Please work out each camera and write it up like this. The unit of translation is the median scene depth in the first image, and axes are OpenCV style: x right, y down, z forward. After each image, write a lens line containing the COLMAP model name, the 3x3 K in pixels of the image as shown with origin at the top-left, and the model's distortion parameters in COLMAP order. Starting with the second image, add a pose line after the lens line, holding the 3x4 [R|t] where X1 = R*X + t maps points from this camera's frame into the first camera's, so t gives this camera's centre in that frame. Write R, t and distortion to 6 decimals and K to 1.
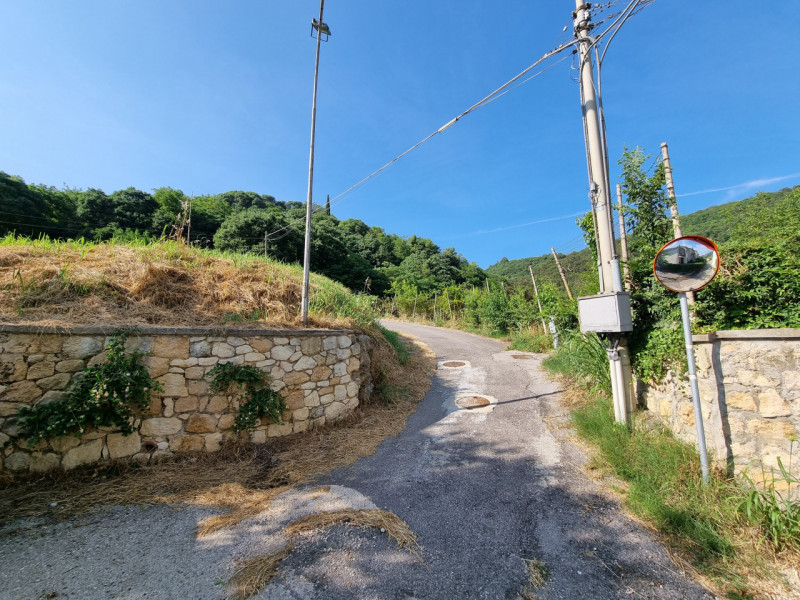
lens RADIAL K [[326.2, 0, 404.1], [0, 326.2, 305.4], [0, 0, 1]] dist [-0.000688, -0.000060]
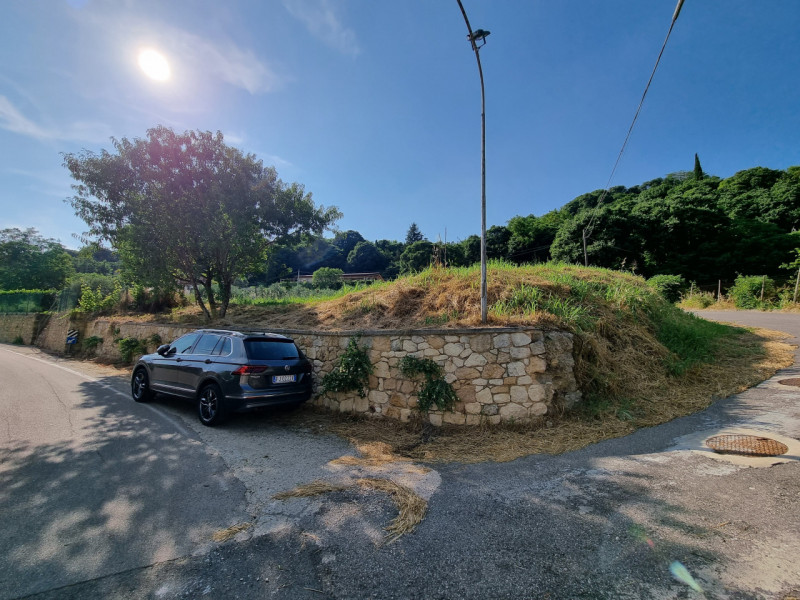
lens RADIAL K [[326.2, 0, 404.1], [0, 326.2, 305.4], [0, 0, 1]] dist [-0.000688, -0.000060]
pose [[0.519418, -0.104332, -0.848127, 0.502191], [0.088677, 0.993741, -0.067937, 0.055898], [0.849907, -0.039921, 0.525419, 0.272600]]
